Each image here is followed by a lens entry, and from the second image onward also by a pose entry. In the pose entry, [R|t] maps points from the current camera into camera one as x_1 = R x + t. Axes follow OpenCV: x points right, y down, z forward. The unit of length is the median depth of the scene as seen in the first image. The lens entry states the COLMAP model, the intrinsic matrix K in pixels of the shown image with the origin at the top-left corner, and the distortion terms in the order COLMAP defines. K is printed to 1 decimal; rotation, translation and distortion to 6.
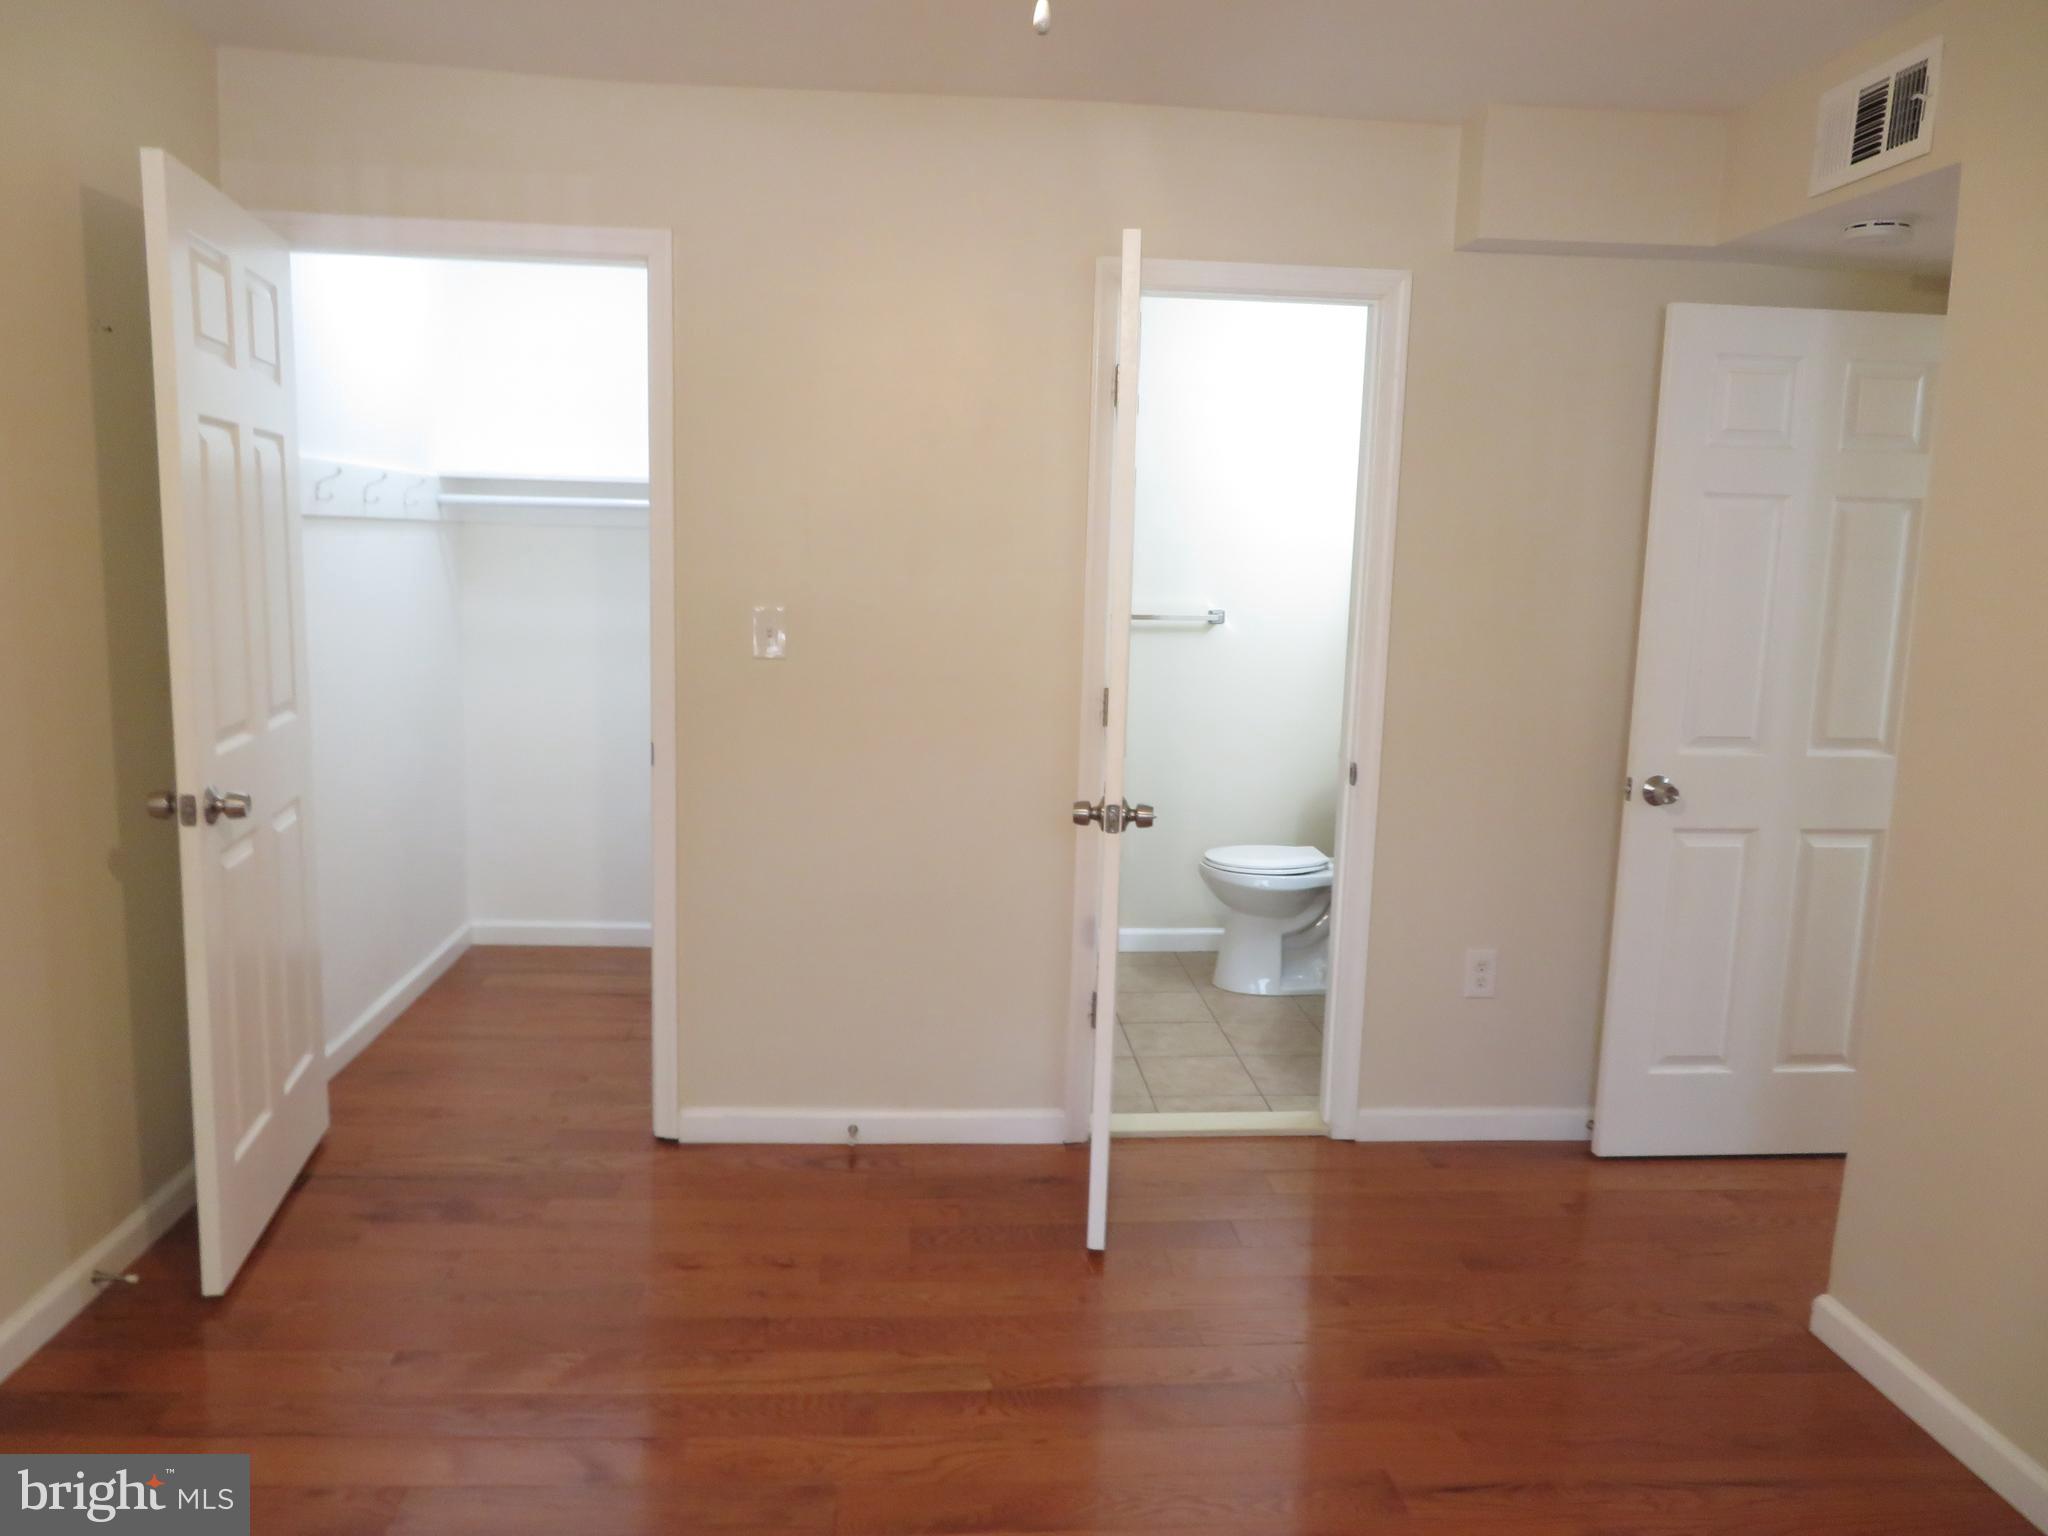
lens RADIAL K [[1464.8, 0, 1019.4], [0, 1464.8, 768.2], [0, 0, 1]] dist [-0.003268, 0.003694]
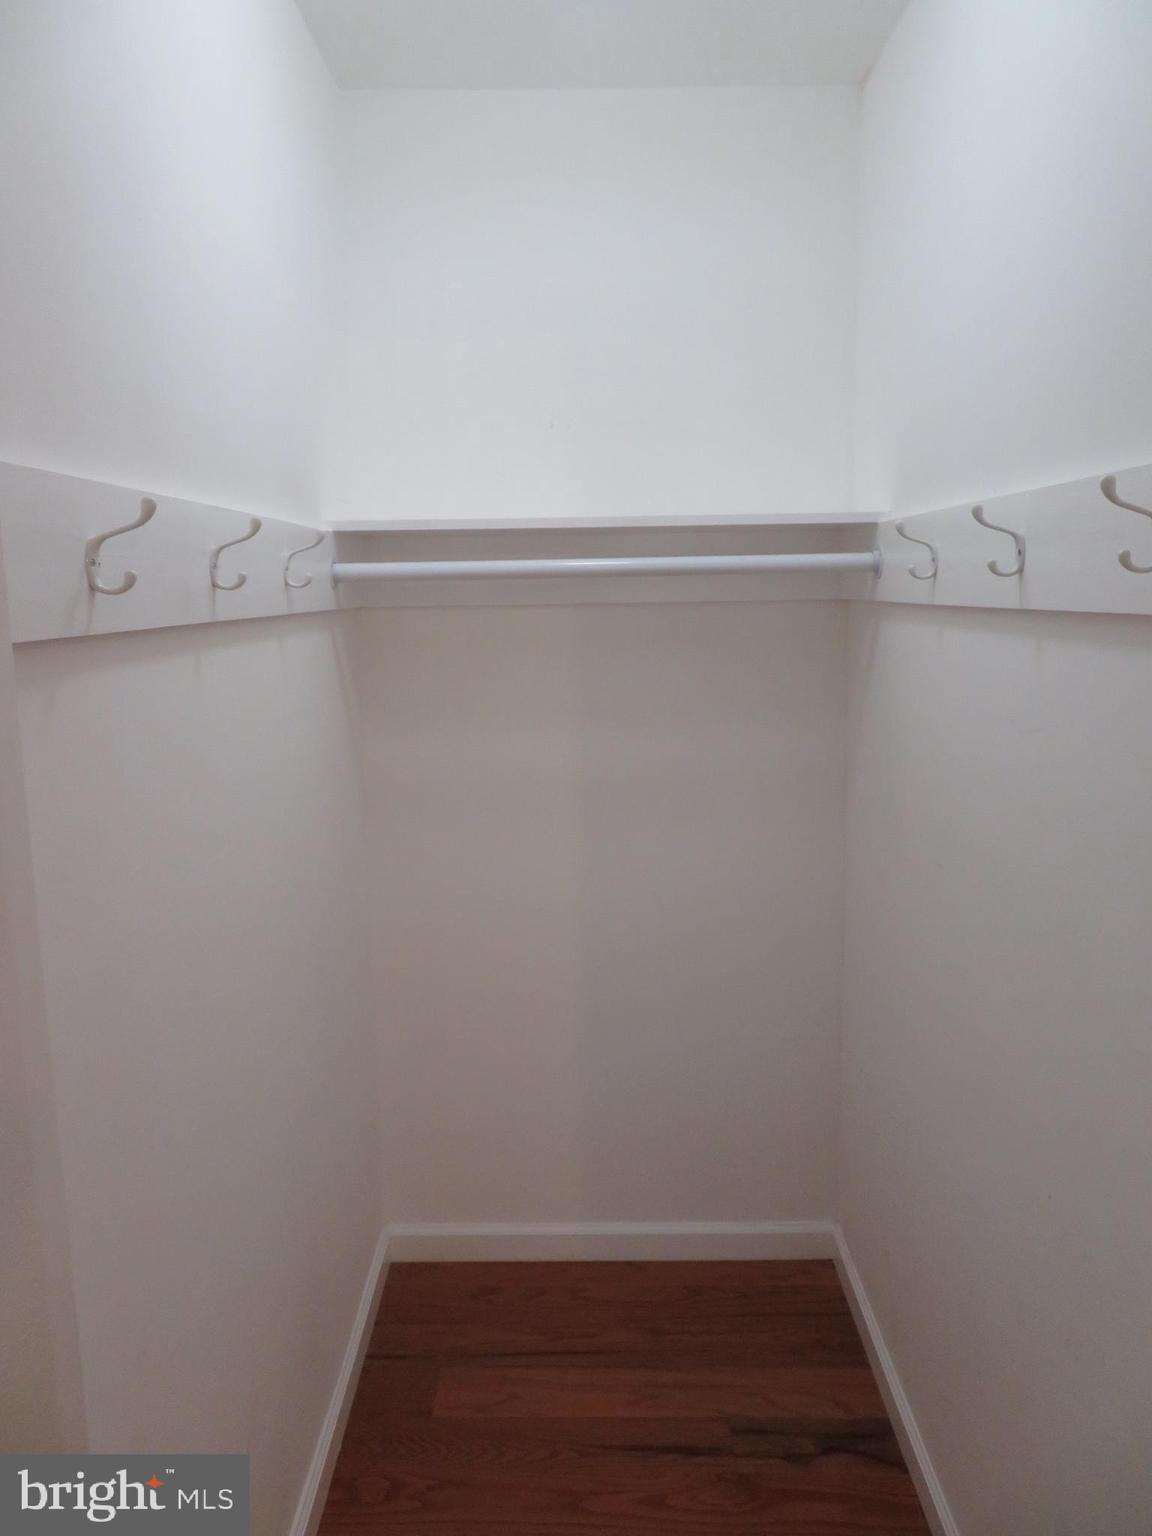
lens RADIAL K [[1098.6, 0, 576.0], [0, 1098.6, 768.0], [0, 0, 1]] dist [-0.003268, 0.003694]
pose [[0.995681, -0.034705, -0.086107, -0.275358], [0.035862, 0.999286, 0.011926, -0.112930], [0.085632, -0.014962, 0.996214, 0.600298]]
